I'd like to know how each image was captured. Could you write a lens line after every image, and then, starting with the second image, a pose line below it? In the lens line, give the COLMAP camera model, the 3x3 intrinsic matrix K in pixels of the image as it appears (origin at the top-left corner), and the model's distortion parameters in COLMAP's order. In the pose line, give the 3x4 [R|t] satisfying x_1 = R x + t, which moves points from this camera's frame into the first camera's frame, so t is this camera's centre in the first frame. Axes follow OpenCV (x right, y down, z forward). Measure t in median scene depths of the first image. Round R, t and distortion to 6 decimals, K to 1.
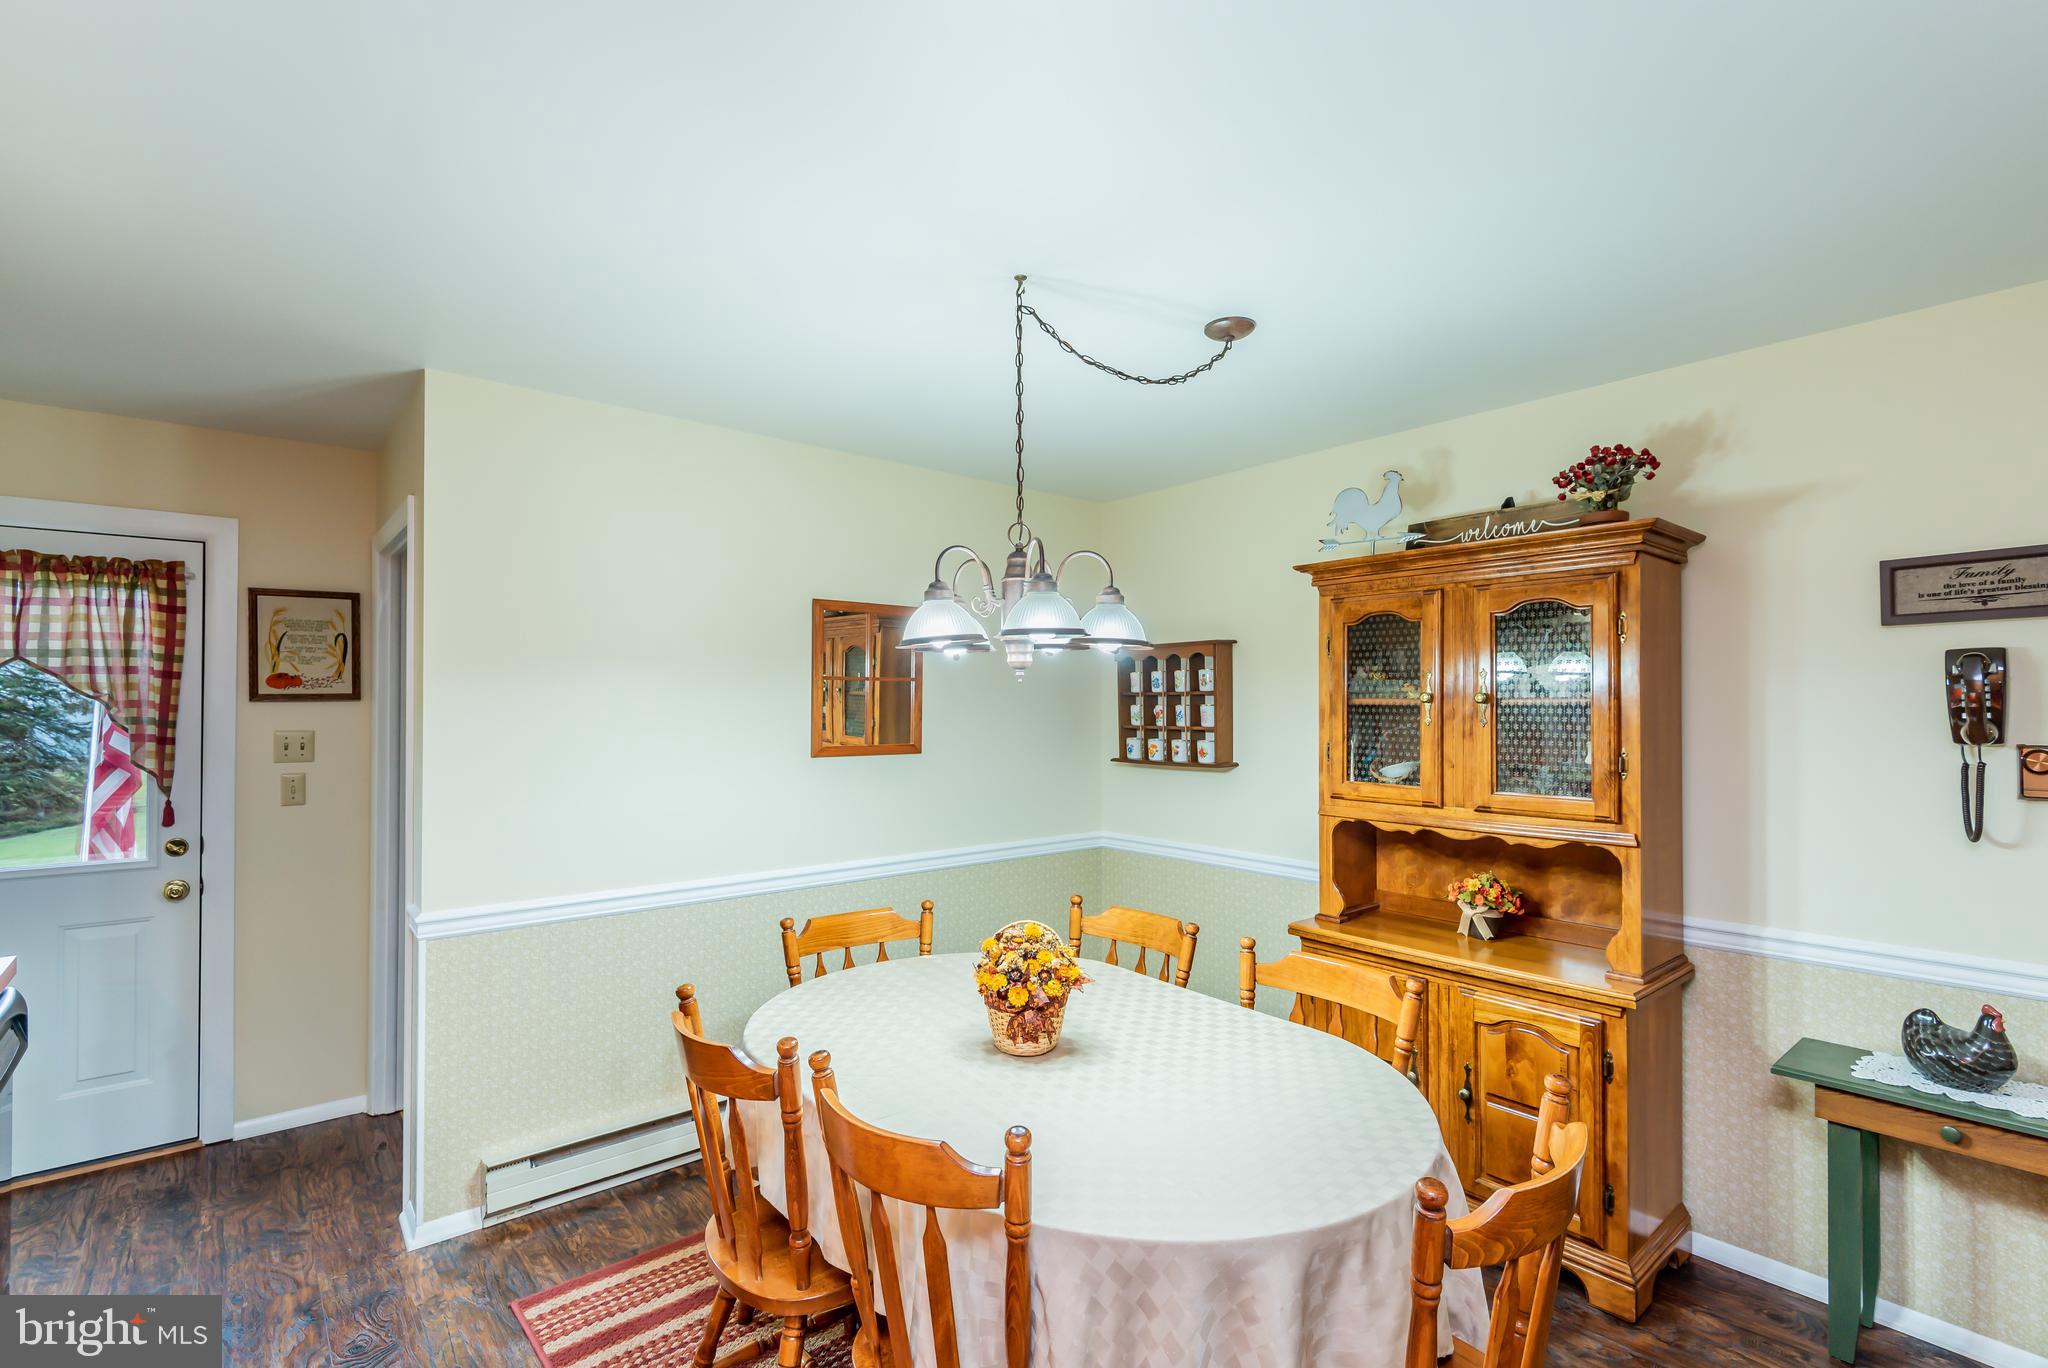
lens RADIAL K [[942.0, 0, 1016.8], [0, 942.0, 683.5], [0, 0, 1]] dist [0.001588, -0.000400]
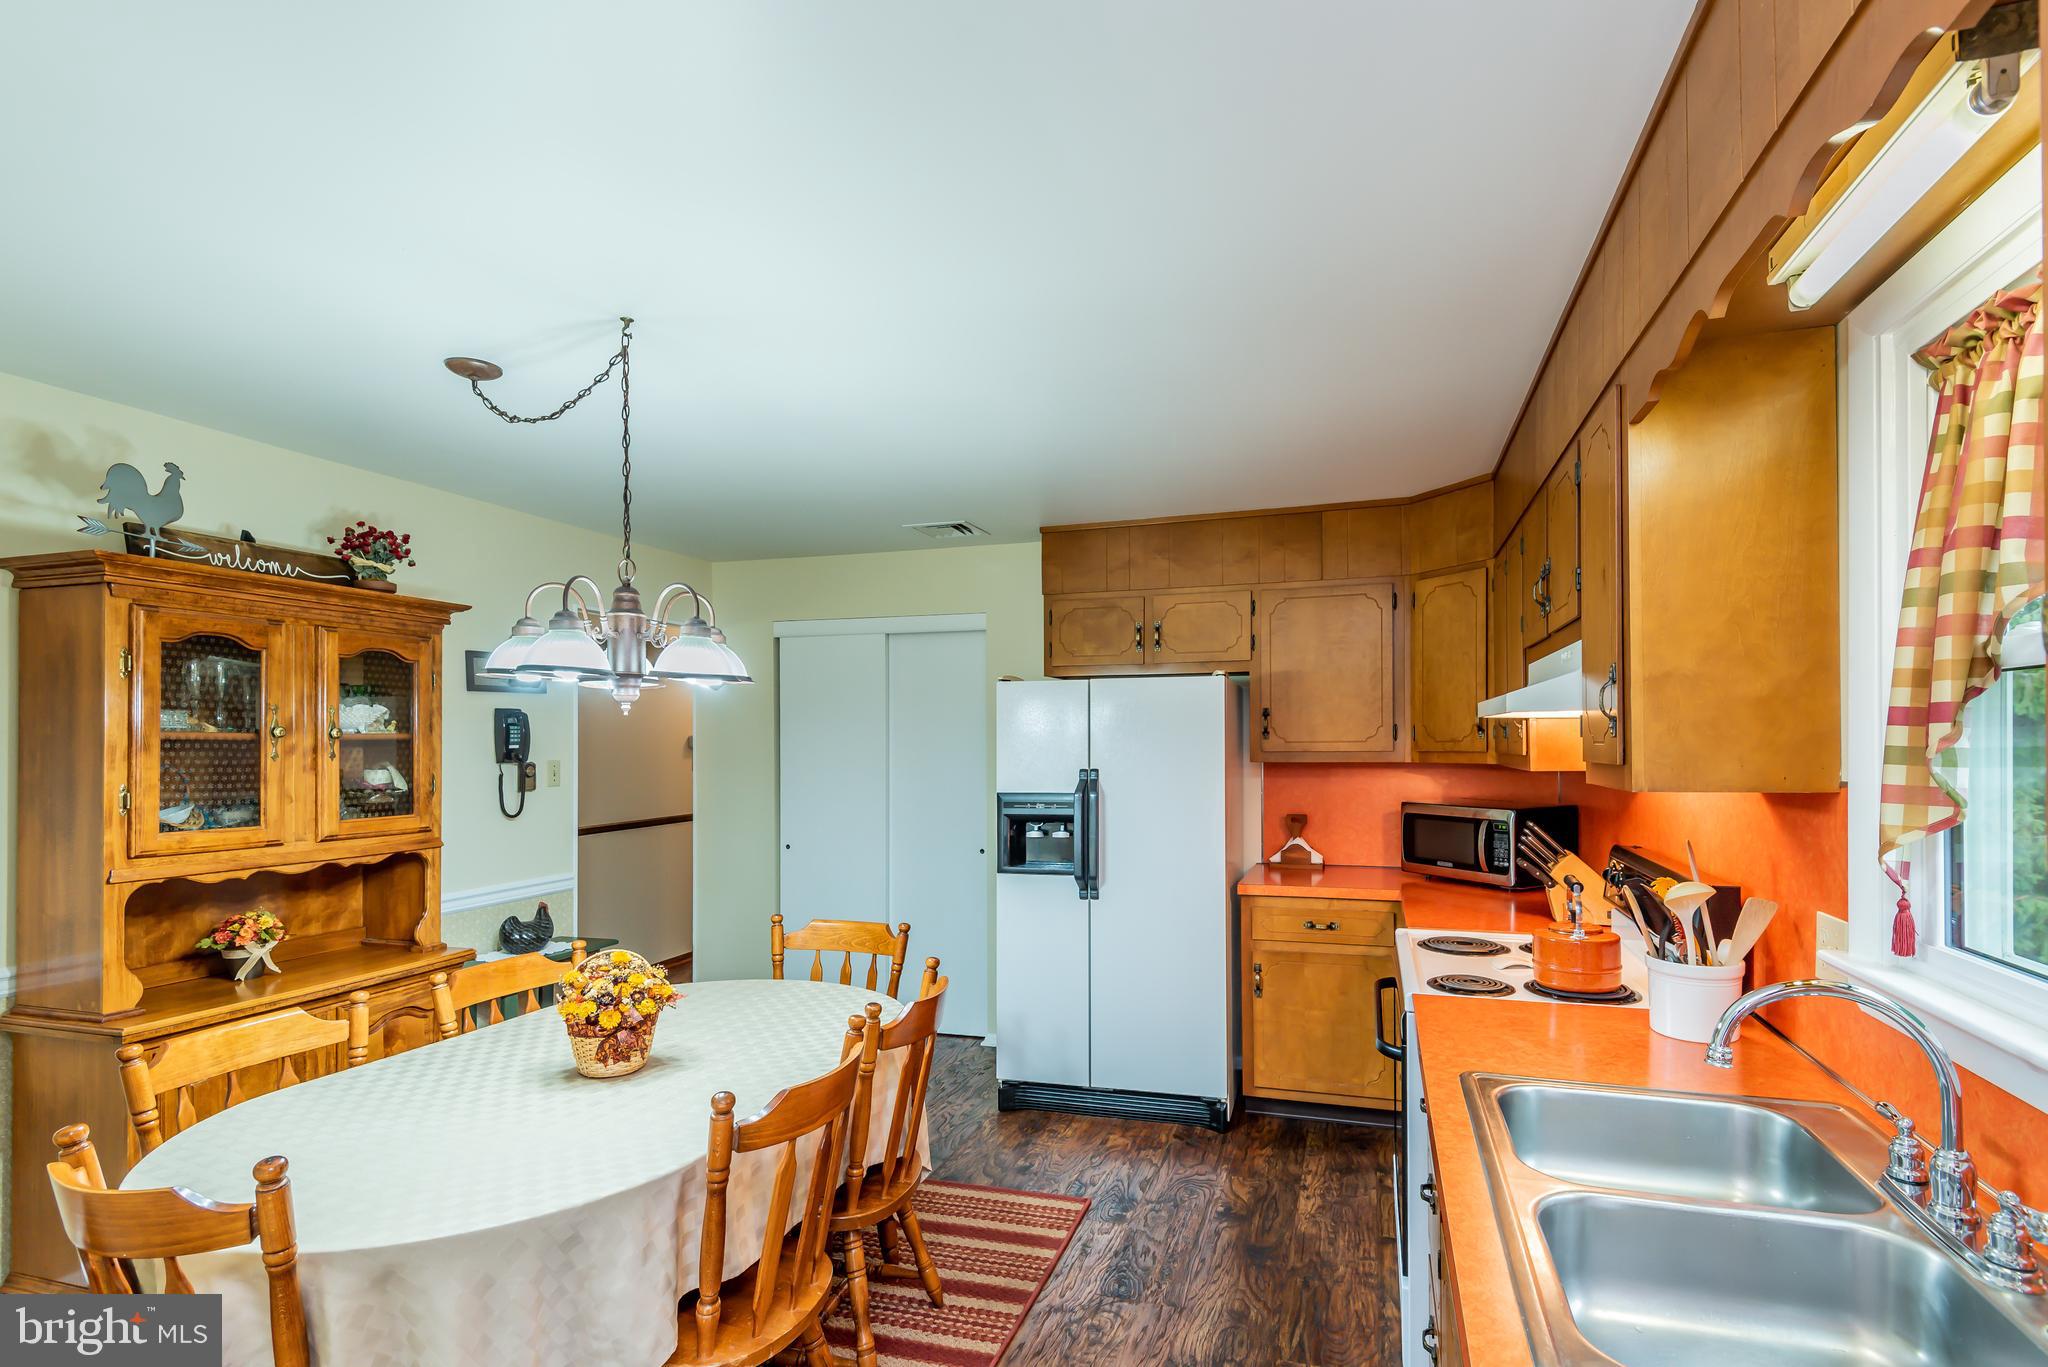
lens RADIAL K [[911.2, 0, 1081.7], [0, 911.2, 726.2], [0, 0, 1]] dist [0.000688, -0.013684]
pose [[-0.559311, 0.021144, 0.828689, -0.778686], [-0.010269, 0.999421, -0.032431, 0.030511], [-0.828895, -0.026648, -0.558770, 0.826489]]
